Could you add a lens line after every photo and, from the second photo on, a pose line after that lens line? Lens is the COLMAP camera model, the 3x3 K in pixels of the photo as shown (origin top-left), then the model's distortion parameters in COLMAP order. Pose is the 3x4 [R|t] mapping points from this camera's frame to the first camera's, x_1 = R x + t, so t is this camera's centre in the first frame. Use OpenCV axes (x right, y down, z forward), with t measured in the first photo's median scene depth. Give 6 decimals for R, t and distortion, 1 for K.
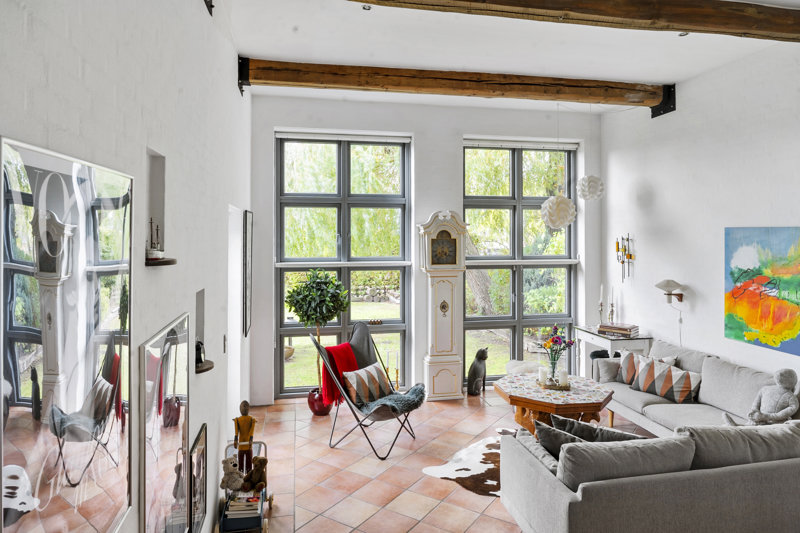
lens RADIAL K [[509.8, 0, 394.3], [0, 509.8, 234.4], [0, 0, 1]] dist [0.036588, 0.000878]
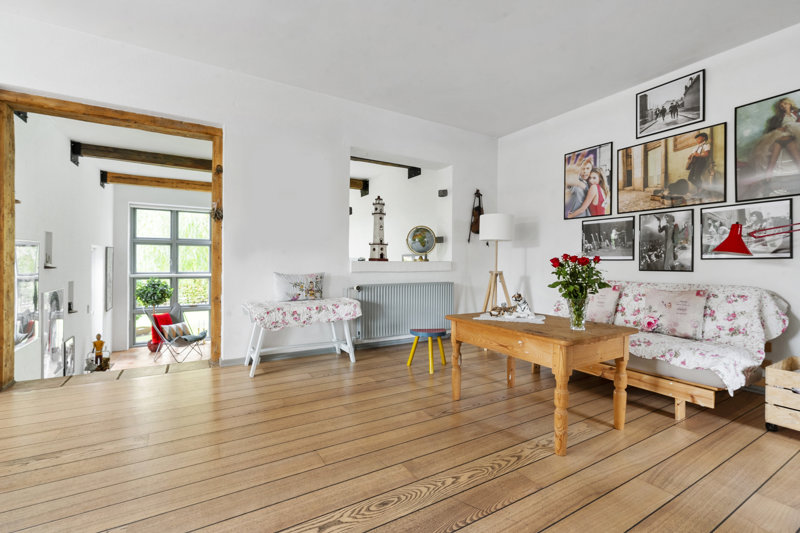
lens RADIAL K [[358.4, 0, 401.1], [0, 358.4, 263.4], [0, 0, 1]] dist [0.002830, 0.000140]
pose [[0.942099, 0.006593, 0.335269, 0.265746], [-0.008831, 0.999948, 0.005151, -0.000618], [-0.335217, -0.007814, 0.942108, -0.572804]]
